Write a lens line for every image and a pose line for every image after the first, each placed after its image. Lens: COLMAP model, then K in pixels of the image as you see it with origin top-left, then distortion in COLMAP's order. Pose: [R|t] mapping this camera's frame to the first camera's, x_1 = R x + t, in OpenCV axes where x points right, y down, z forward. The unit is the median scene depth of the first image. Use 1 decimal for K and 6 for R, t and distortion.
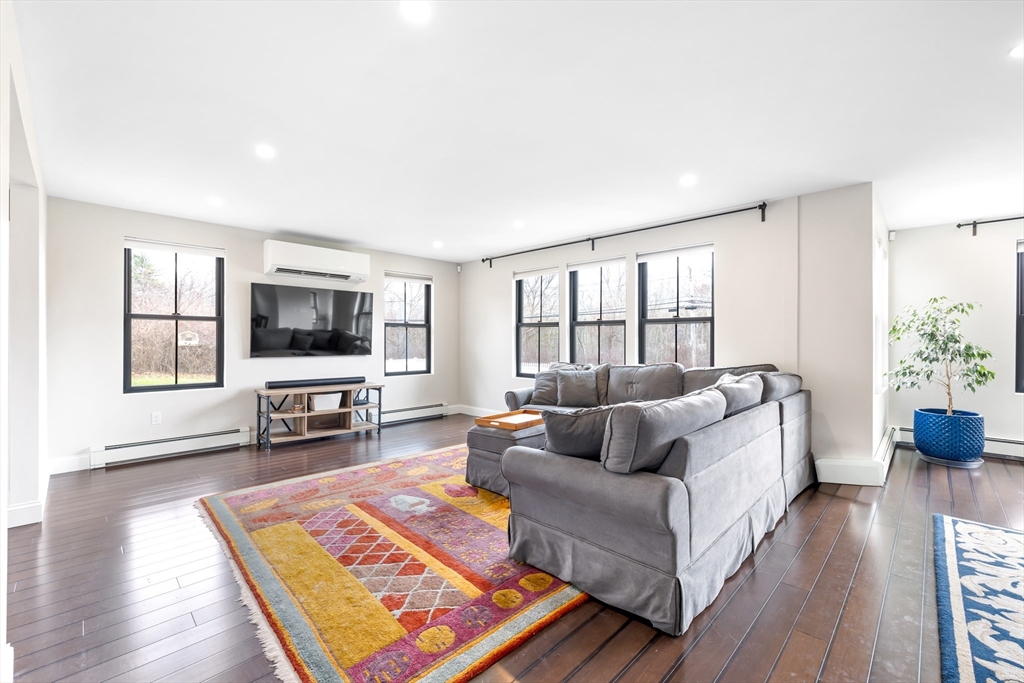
lens RADIAL K [[428.8, 0, 512.0], [0, 428.8, 341.5], [0, 0, 1]] dist [0.020526, 0.000094]
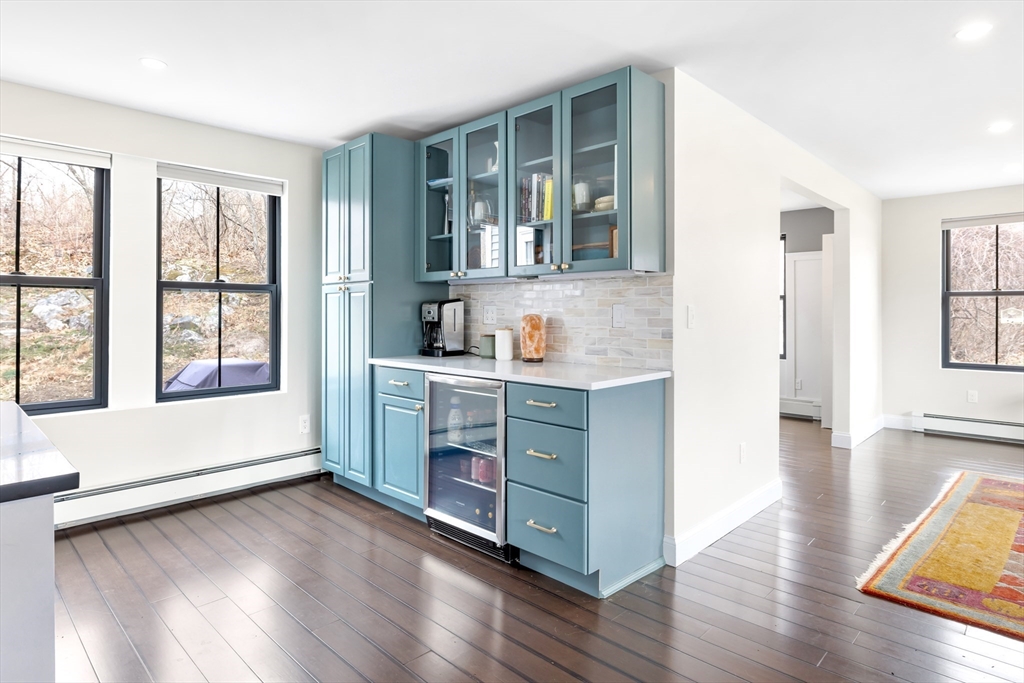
lens RADIAL K [[538.9, 0, 512.0], [0, 538.9, 341.5], [0, 0, 1]] dist [-0.000856, -0.000350]
pose [[0.023206, 0.043294, -0.998793, 0.445378], [-0.007664, 0.999040, 0.043127, 0.008348], [0.999701, 0.006654, 0.023516, -0.082480]]
